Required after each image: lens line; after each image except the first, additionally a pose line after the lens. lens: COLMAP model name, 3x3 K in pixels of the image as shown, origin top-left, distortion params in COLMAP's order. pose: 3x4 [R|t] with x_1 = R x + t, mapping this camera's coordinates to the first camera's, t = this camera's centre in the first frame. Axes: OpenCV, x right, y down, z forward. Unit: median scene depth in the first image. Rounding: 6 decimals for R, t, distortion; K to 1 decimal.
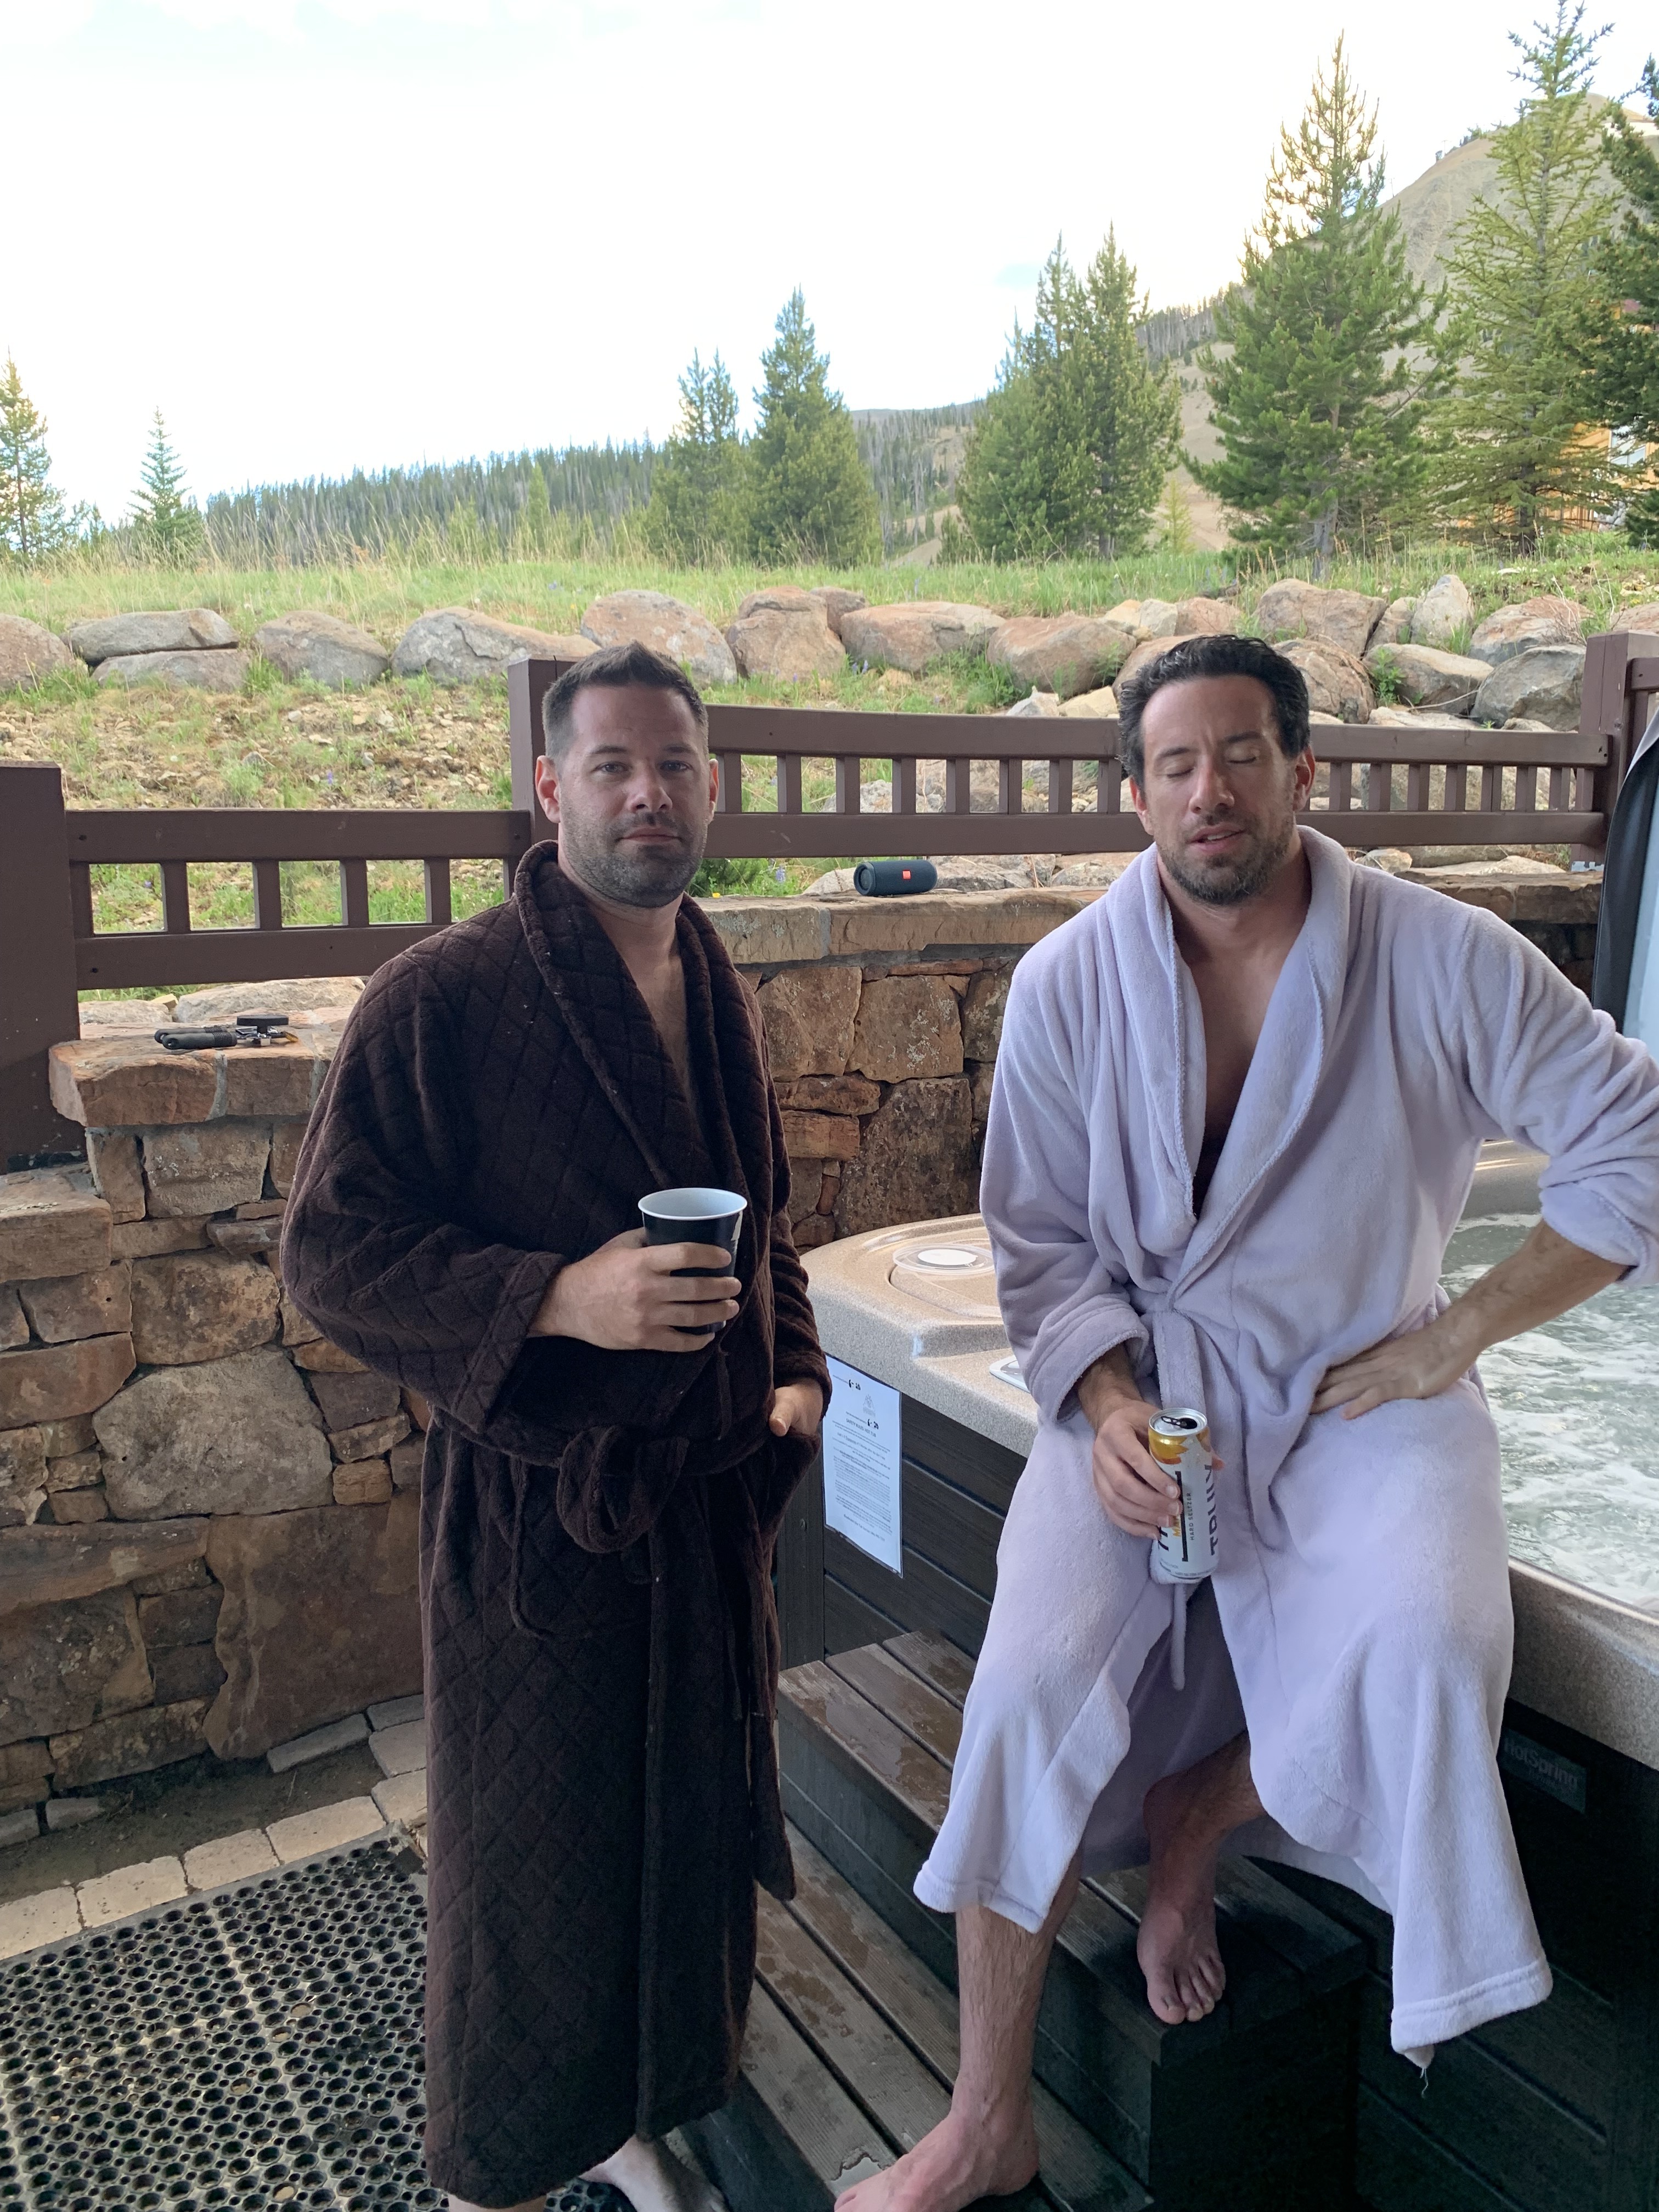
lens RADIAL K [[1713.9, 0, 821.9], [0, 1713.9, 1059.3], [0, 0, 1]] dist [0.024425, -0.011045]
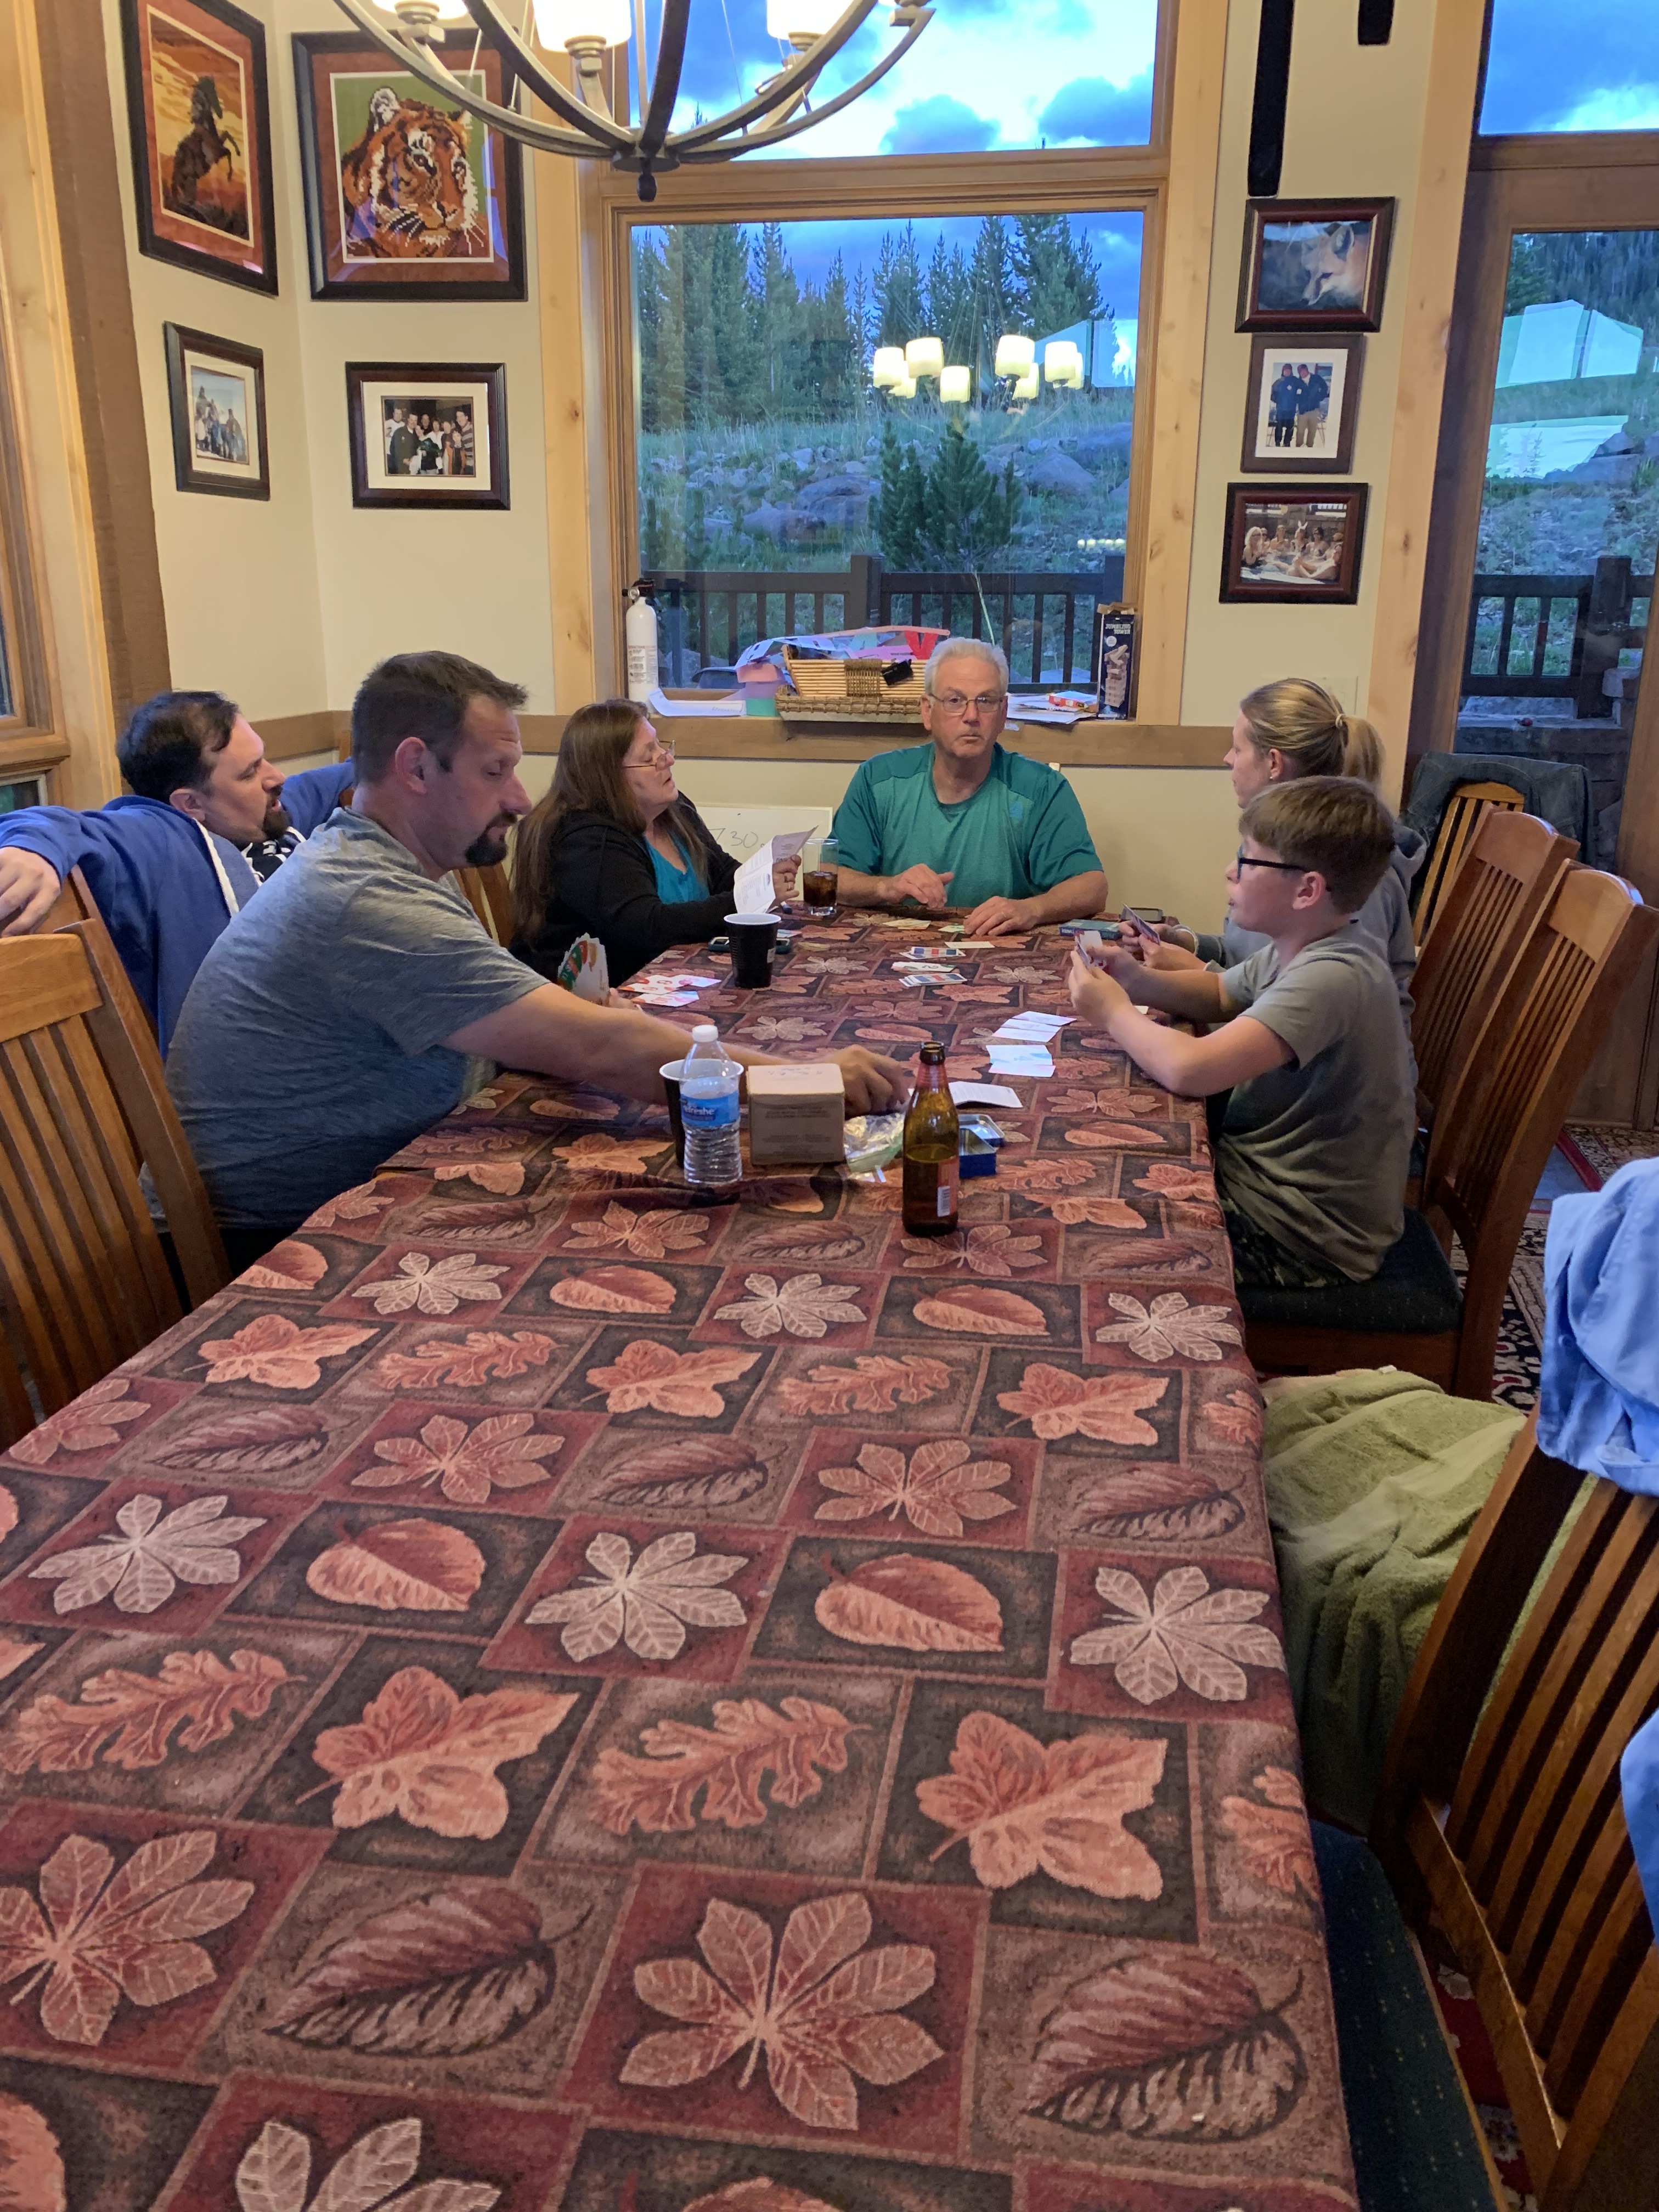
lens RADIAL K [[1714.7, 0, 840.3], [0, 1714.7, 1105.3], [0, 0, 1]] dist [-0.061863, 0.114168]
pose [[0.776126, 0.193243, -0.600238, 0.108241], [-0.095014, 0.976856, 0.191636, 0.085690], [0.623378, -0.091703, 0.776524, -0.597218]]
